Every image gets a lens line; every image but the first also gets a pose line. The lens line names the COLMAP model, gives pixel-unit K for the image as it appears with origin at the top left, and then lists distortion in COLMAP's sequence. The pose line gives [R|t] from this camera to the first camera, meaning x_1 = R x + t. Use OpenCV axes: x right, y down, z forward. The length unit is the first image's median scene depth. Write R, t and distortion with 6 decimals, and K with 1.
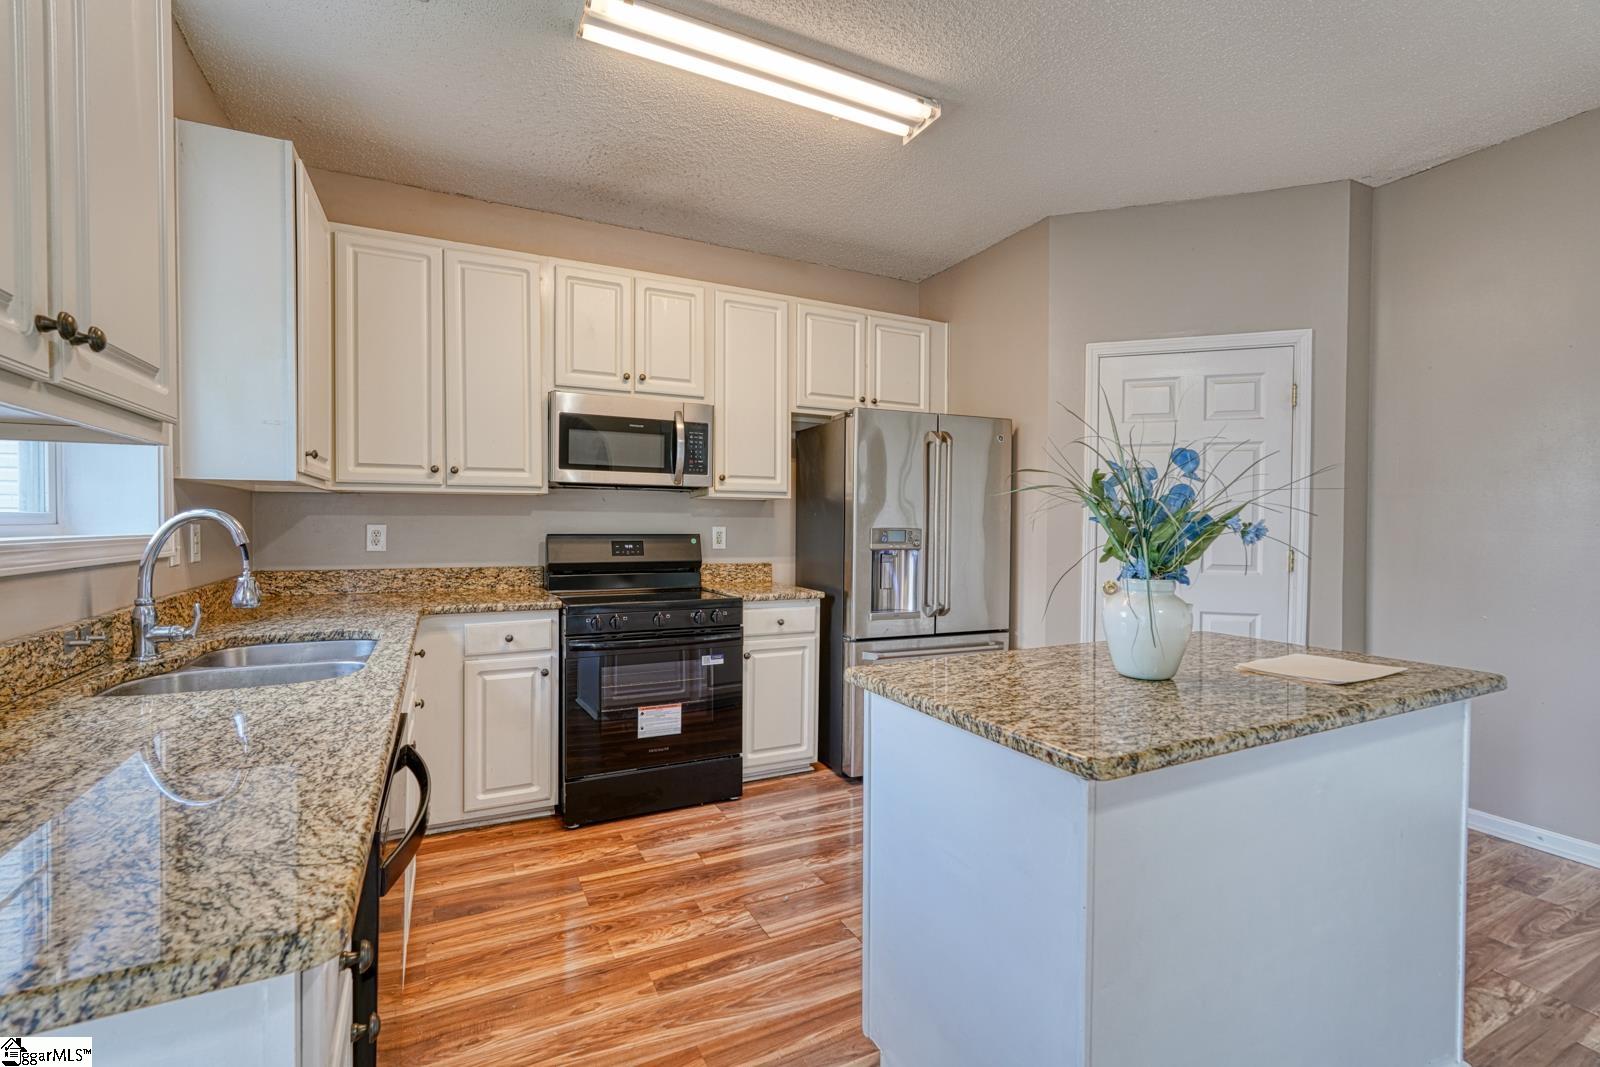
lens RADIAL K [[708.0, 0, 798.2], [0, 708.0, 530.6], [0, 0, 1]] dist [-0.014208, 0.008018]
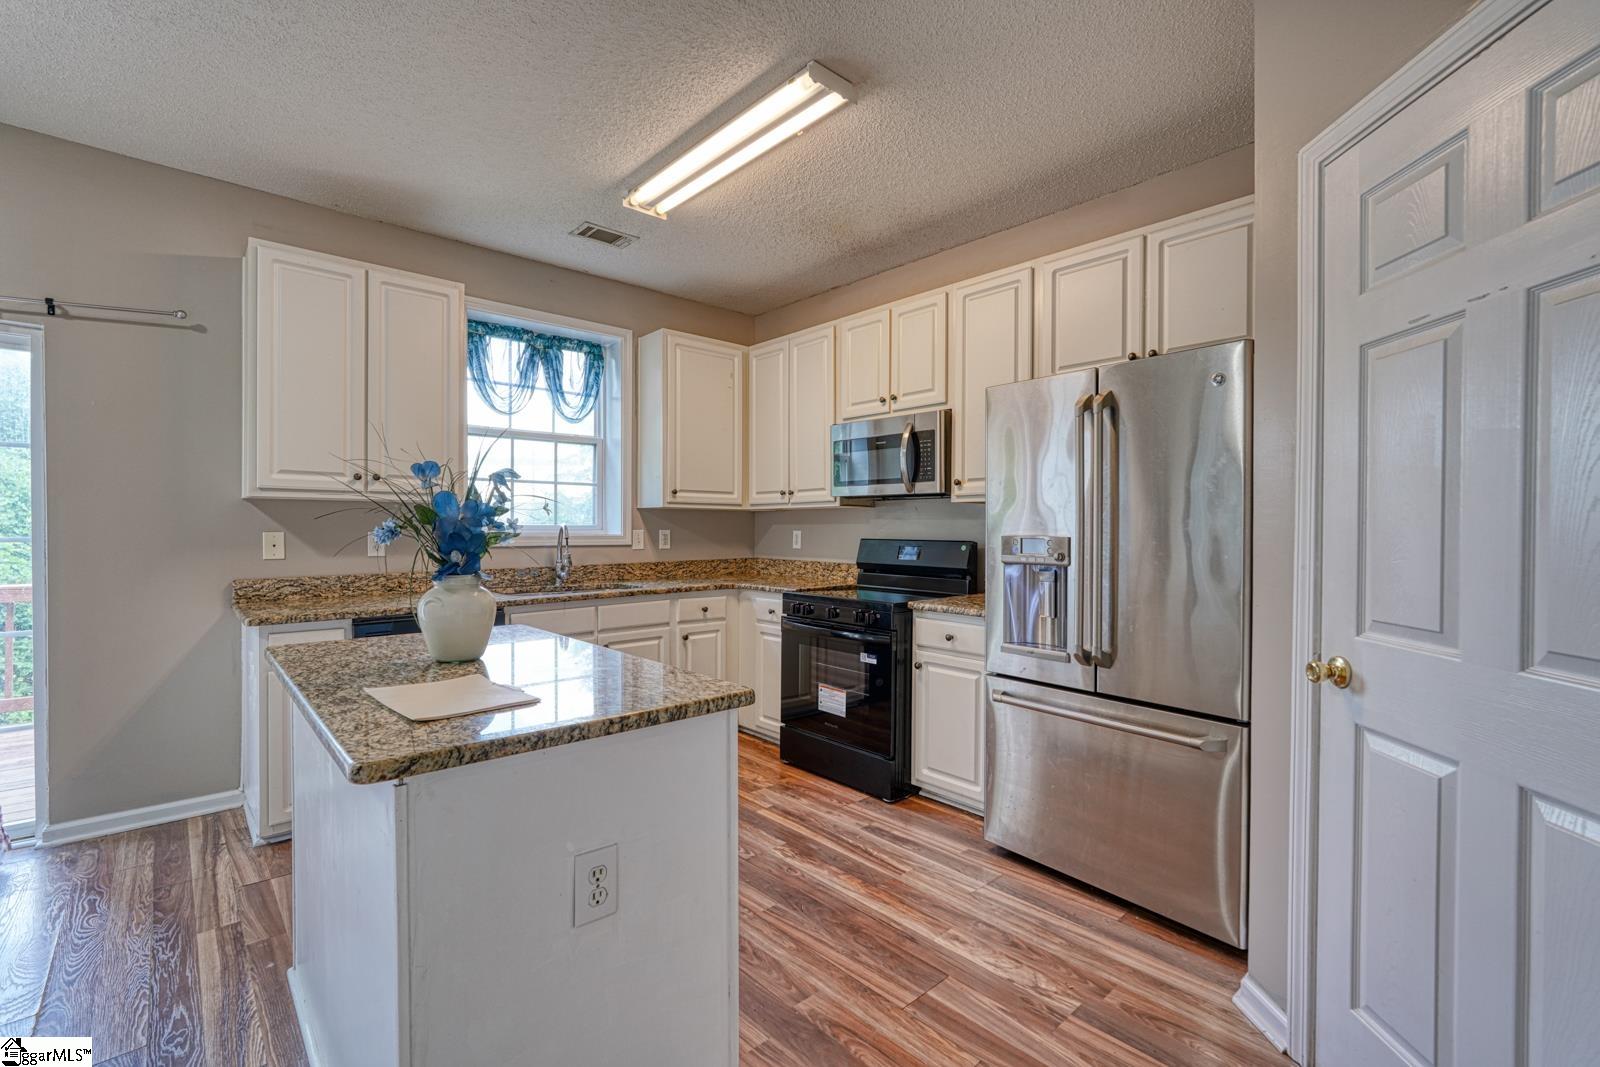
lens RADIAL K [[708.0, 0, 787.9], [0, 708.0, 534.2], [0, 0, 1]] dist [-0.014208, 0.008018]
pose [[0.265152, 0.004053, -0.964198, 0.842324], [-0.012068, 0.999927, 0.000885, -0.002501], [0.964131, 0.011401, 0.265181, 0.583942]]
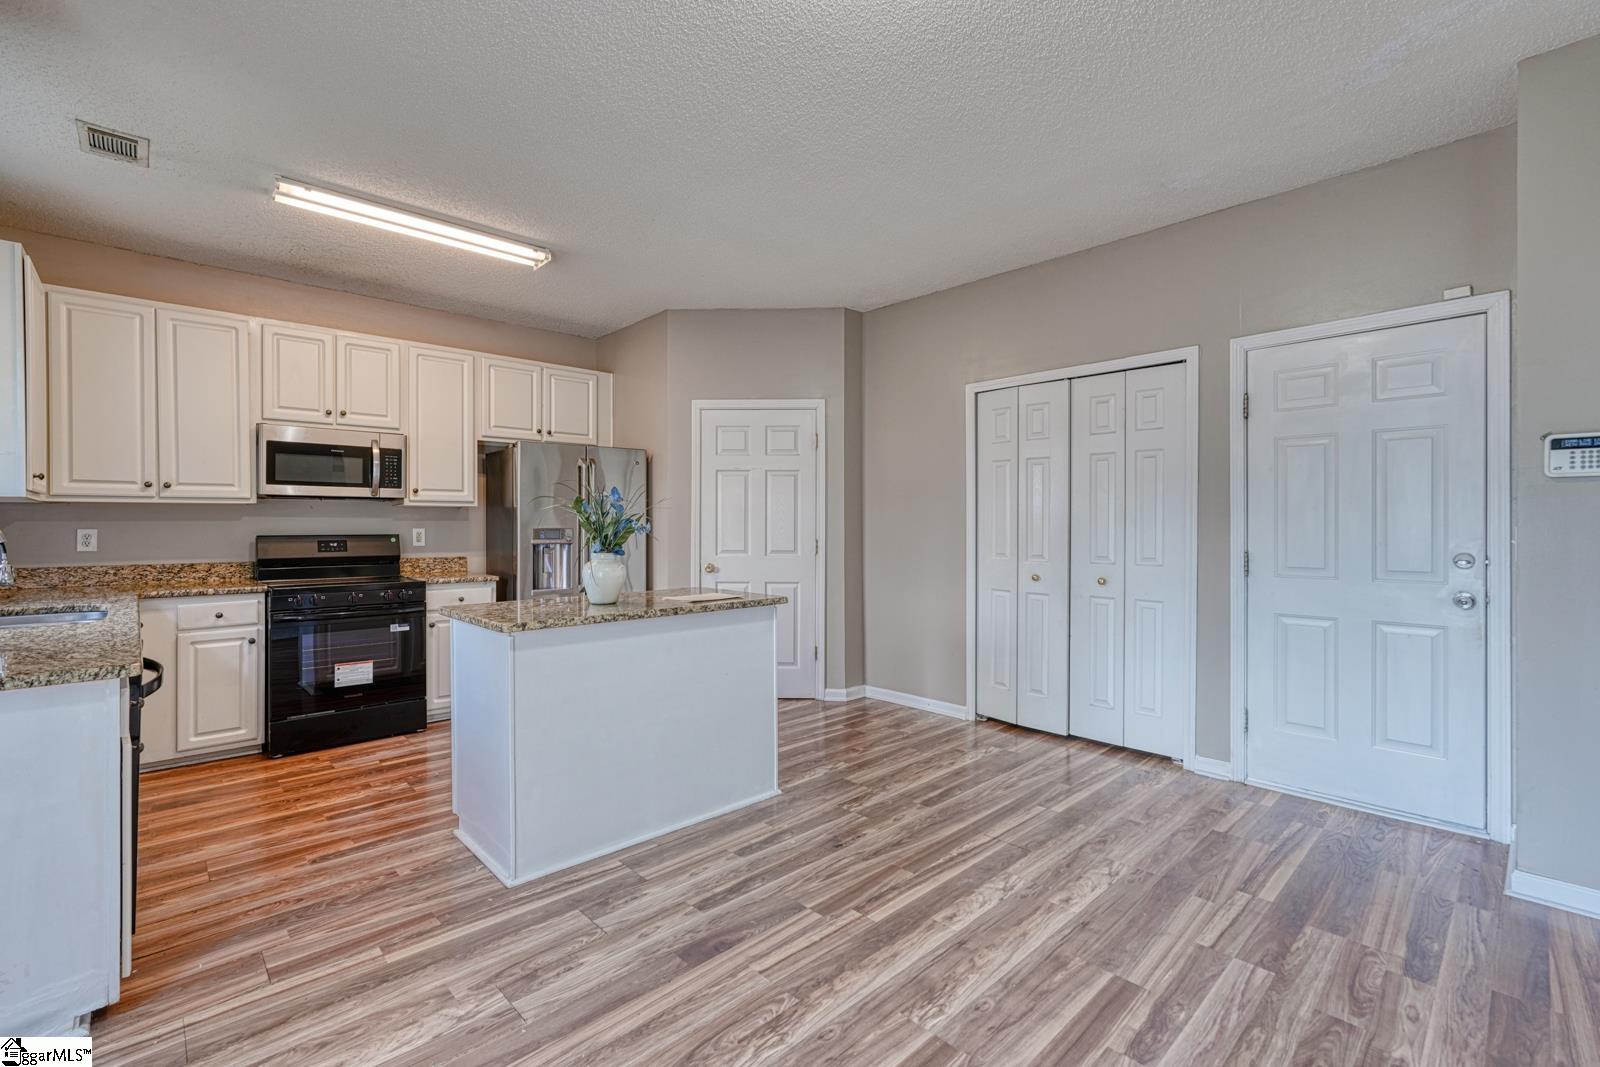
lens RADIAL K [[708.0, 0, 798.4], [0, 708.0, 523.4], [0, 0, 1]] dist [-0.014208, 0.008018]
pose [[0.957557, -0.006942, 0.288161, 0.213315], [0.010170, 0.999901, -0.009707, 0.005522], [-0.288065, 0.012226, 0.957533, -0.490050]]
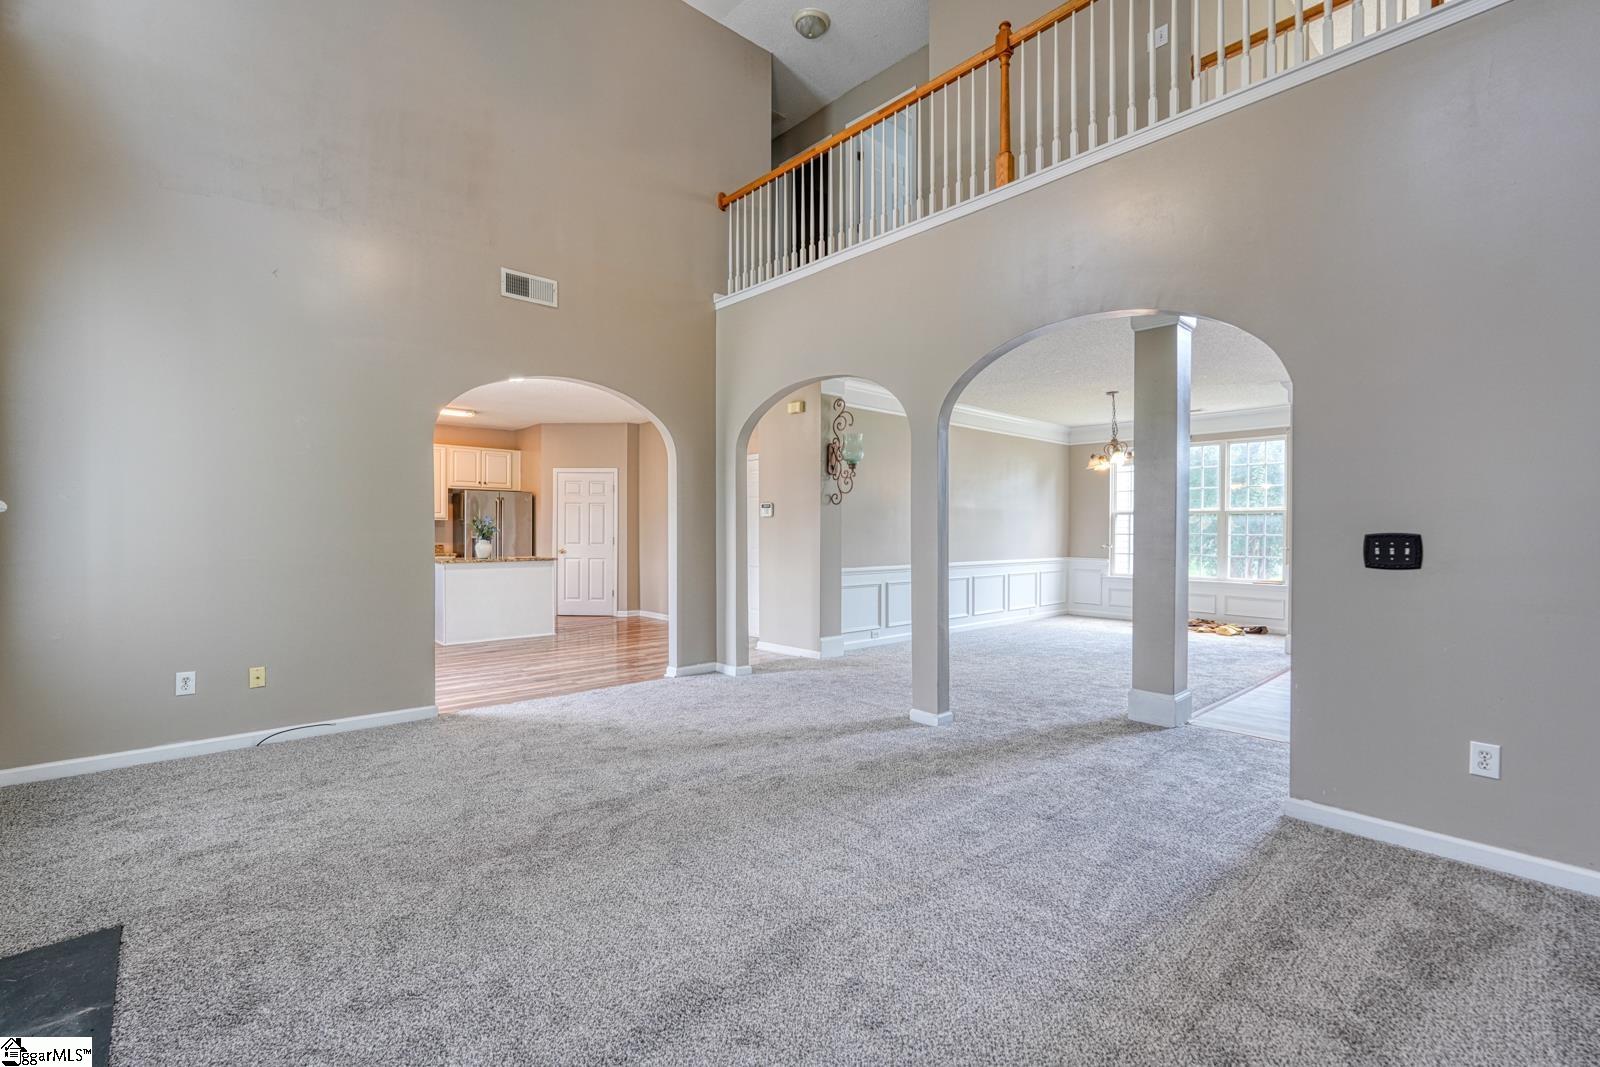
lens RADIAL K [[708.0, 0, 798.2], [0, 708.0, 532.3], [0, 0, 1]] dist [-0.014208, 0.008018]
pose [[0.962869, -0.002189, 0.269961, 0.643266], [0.003816, 0.999978, -0.005501, 0.024356], [-0.269943, 0.006327, 0.962856, -2.275753]]
